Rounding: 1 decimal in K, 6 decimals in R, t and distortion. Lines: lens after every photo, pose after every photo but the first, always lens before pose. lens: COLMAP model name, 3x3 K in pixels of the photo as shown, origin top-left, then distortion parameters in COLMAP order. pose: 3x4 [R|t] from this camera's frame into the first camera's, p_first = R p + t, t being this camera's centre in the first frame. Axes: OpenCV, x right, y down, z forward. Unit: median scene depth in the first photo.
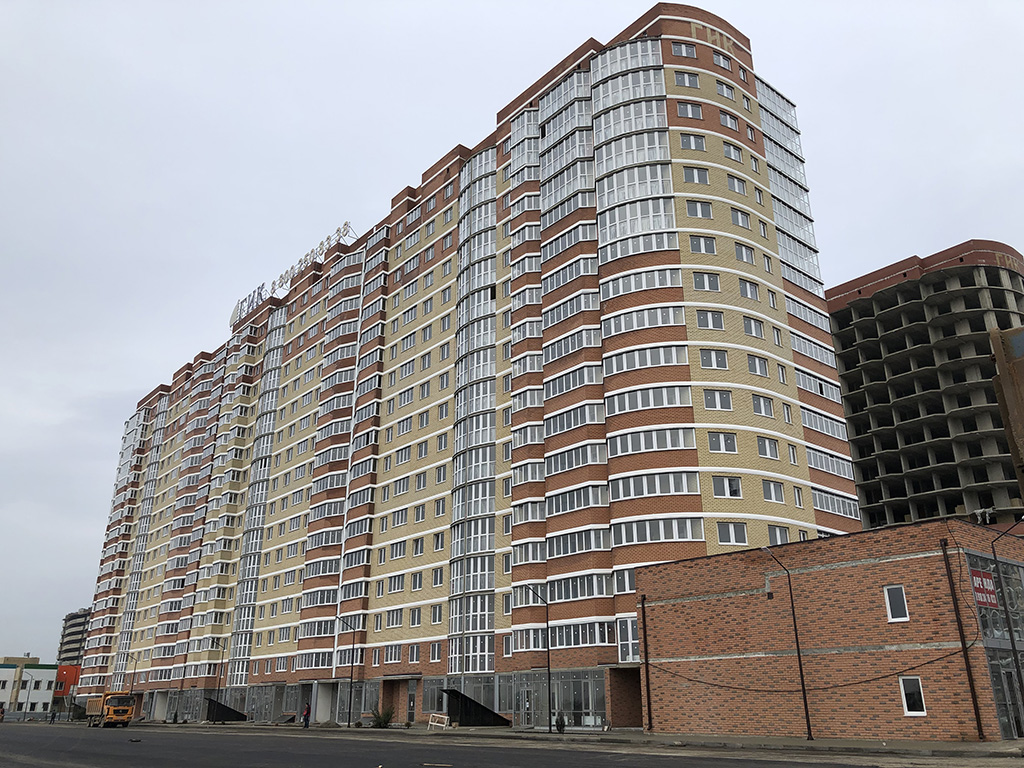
lens RADIAL K [[847.5, 0, 512.0], [0, 847.5, 384.0], [0, 0, 1]] dist [0.050081, -0.049609]
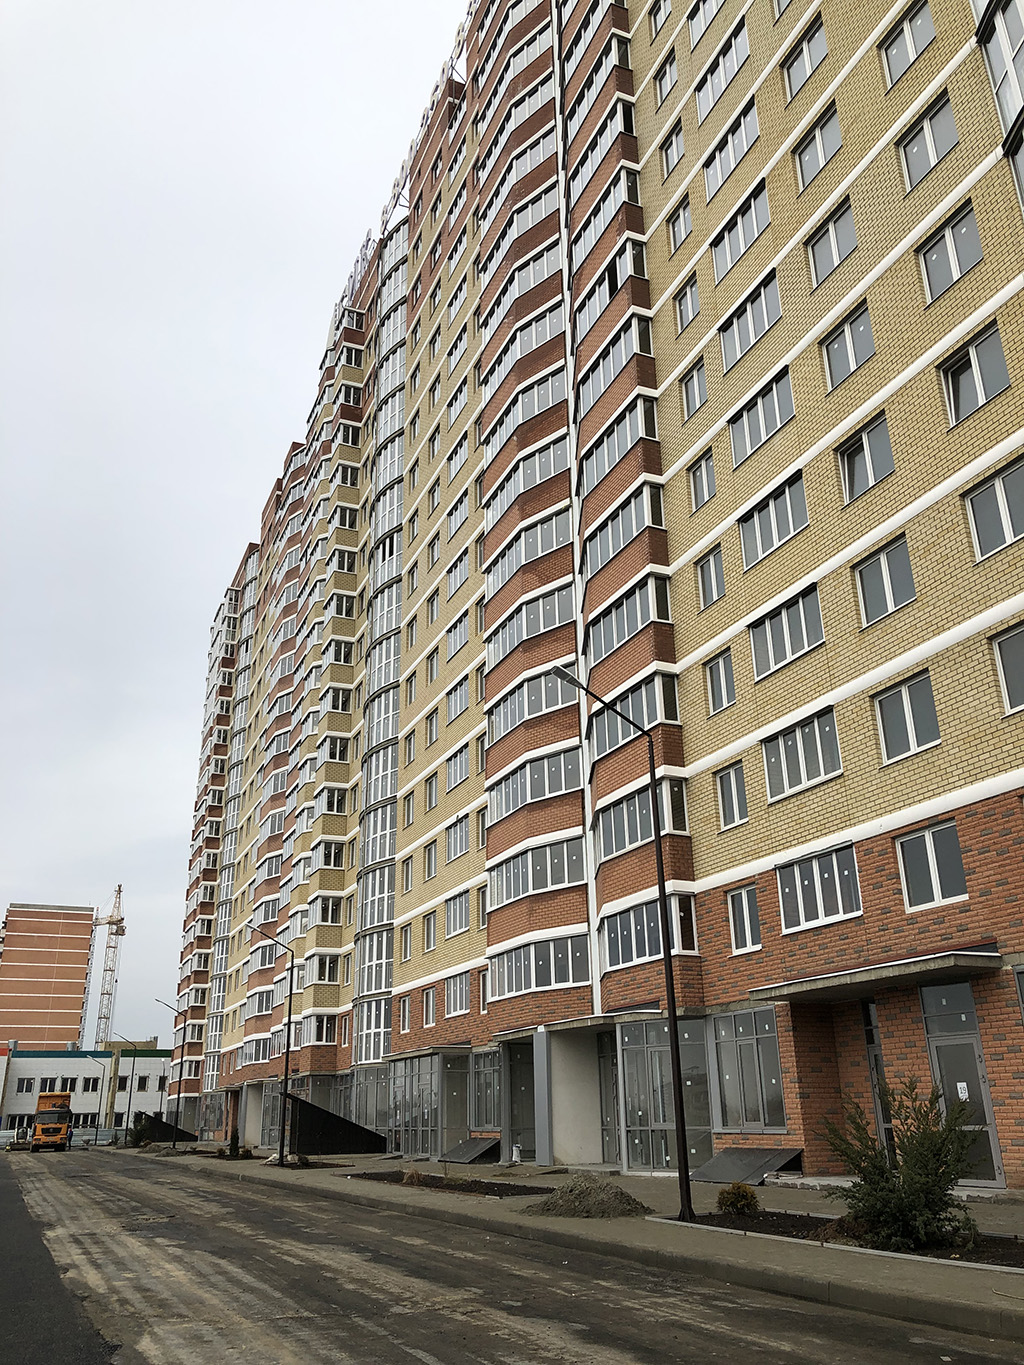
lens RADIAL K [[1119.0, 0, 515.1], [0, 1119.0, 658.6], [0, 0, 1]] dist [0.002587, -0.002103]
pose [[0.960085, -0.123889, -0.250775, -0.116159], [0.118461, 0.992281, -0.036686, 0.218391], [0.253384, 0.005514, 0.967350, 0.577371]]
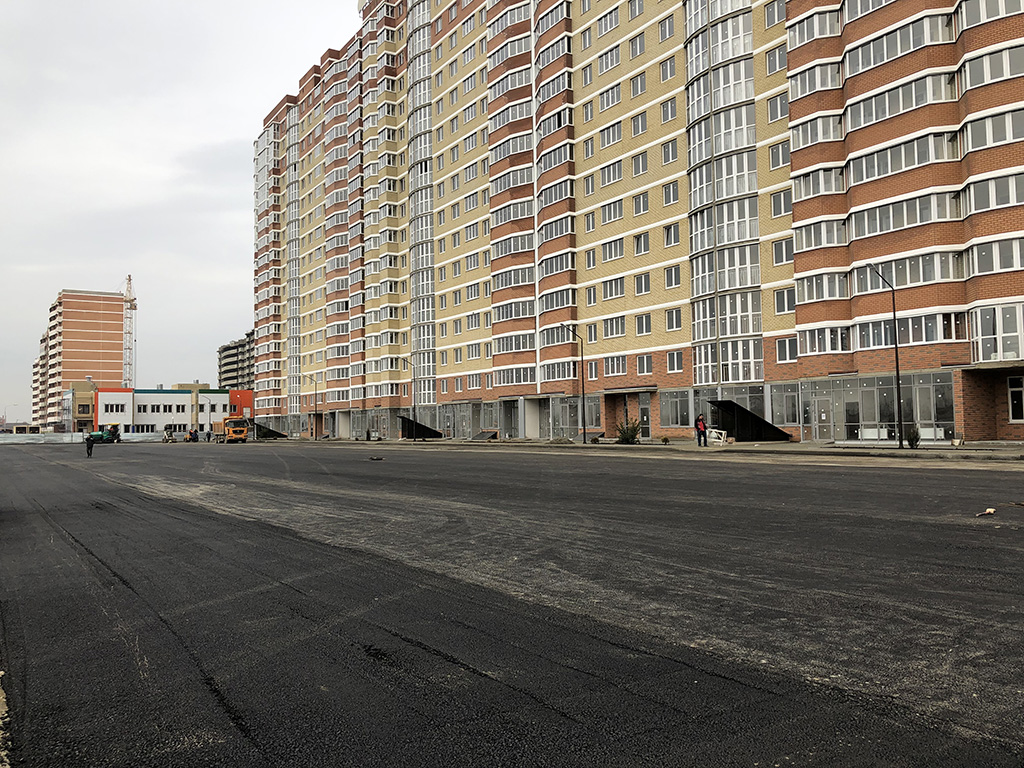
lens RADIAL K [[847.5, 0, 512.0], [0, 847.5, 384.0], [0, 0, 1]] dist [0.050081, -0.049609]
pose [[0.991667, -0.023051, -0.126750, -0.116702], [0.061249, 0.949917, 0.306440, 0.051433], [0.113339, -0.311650, 0.943413, 0.135054]]
